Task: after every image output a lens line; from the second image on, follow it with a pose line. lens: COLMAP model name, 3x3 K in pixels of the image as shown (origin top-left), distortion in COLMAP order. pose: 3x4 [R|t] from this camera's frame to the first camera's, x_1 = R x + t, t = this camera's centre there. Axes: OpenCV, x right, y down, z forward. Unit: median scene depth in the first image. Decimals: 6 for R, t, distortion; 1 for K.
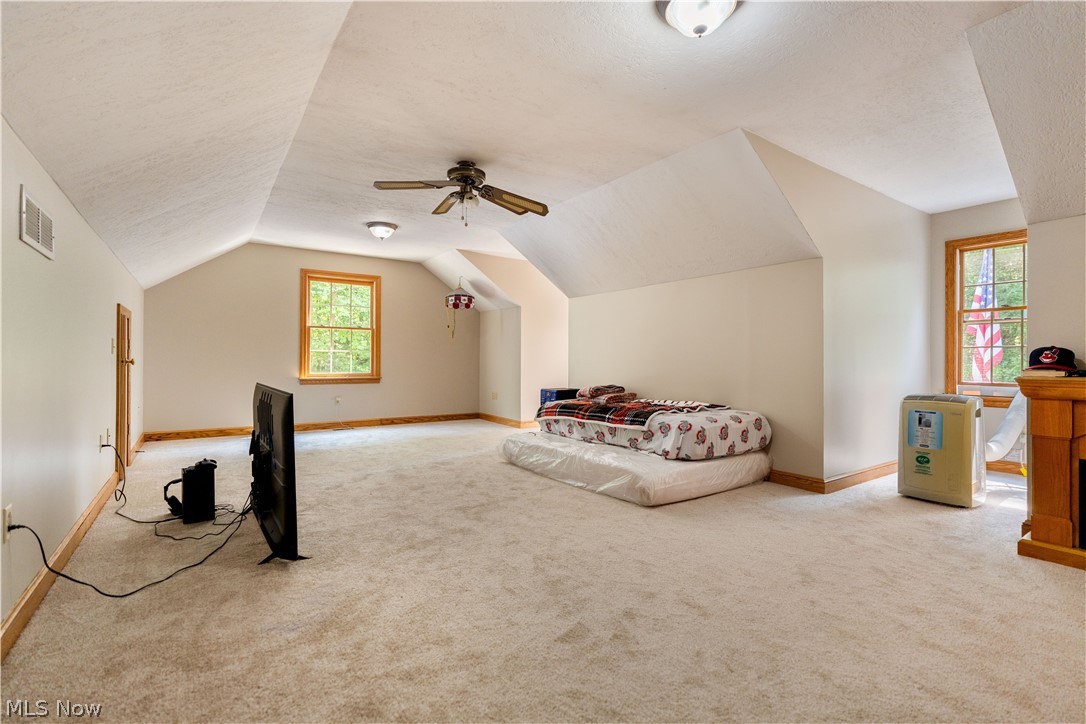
lens RADIAL K [[489.1, 0, 542.8], [0, 489.1, 361.0], [0, 0, 1]] dist [0.001625, 0.000070]
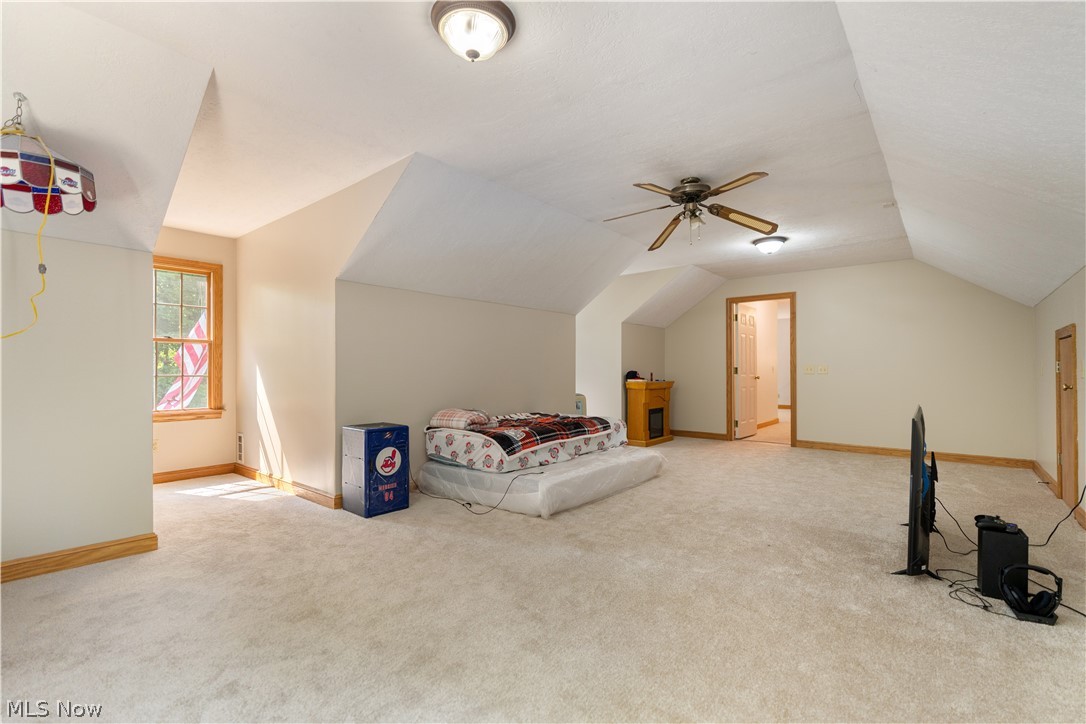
lens RADIAL K [[489.1, 0, 543.8], [0, 489.1, 367.7], [0, 0, 1]] dist [0.001625, 0.000070]
pose [[-0.267515, 0.008825, 0.963513, -0.886440], [0.002535, 0.999961, -0.008455, -0.015153], [-0.963550, 0.000181, -0.267527, 1.361824]]
